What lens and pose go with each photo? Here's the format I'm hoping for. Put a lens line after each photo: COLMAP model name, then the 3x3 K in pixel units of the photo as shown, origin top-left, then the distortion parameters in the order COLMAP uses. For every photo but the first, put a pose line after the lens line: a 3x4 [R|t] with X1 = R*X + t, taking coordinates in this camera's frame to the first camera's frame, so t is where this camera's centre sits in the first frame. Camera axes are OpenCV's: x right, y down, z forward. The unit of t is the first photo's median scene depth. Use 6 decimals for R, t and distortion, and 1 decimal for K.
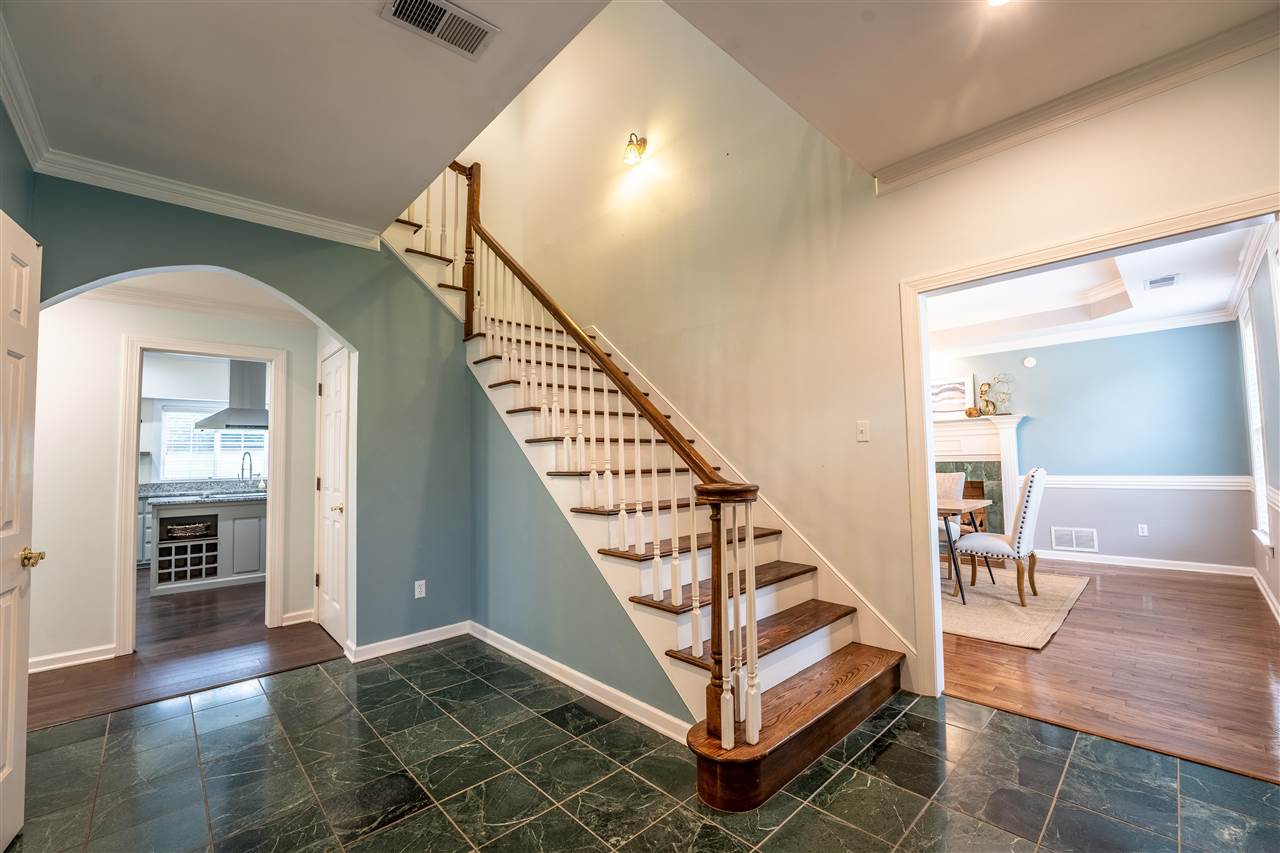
lens RADIAL K [[523.9, 0, 642.0], [0, 523.9, 430.5], [0, 0, 1]] dist [-0.015165, 0.000504]
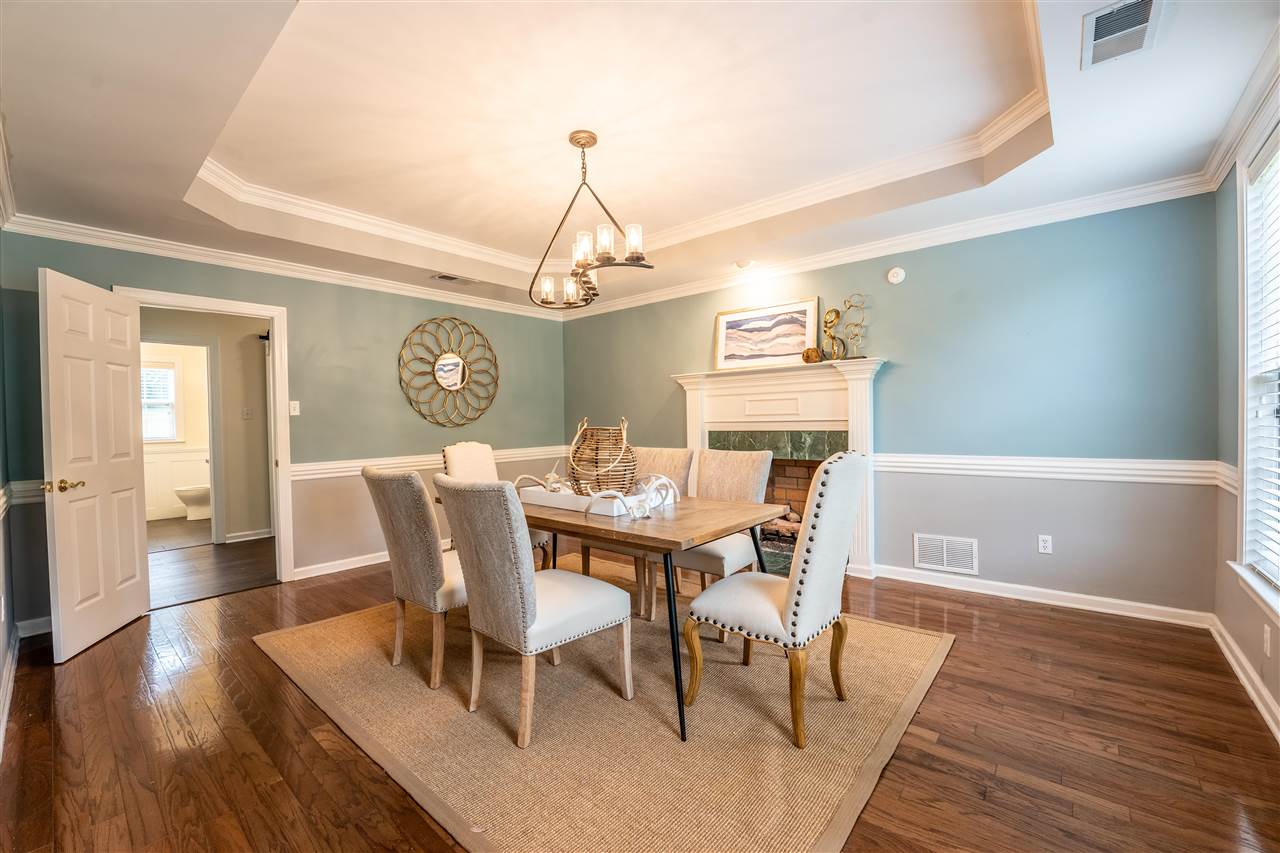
lens RADIAL K [[523.9, 0, 637.3], [0, 523.9, 425.5], [0, 0, 1]] dist [-0.015165, 0.000504]
pose [[0.994018, 0.012247, 0.108527, 0.365066], [-0.018340, 0.998300, 0.055328, 0.021476], [-0.107665, -0.056987, 0.992553, 0.390597]]
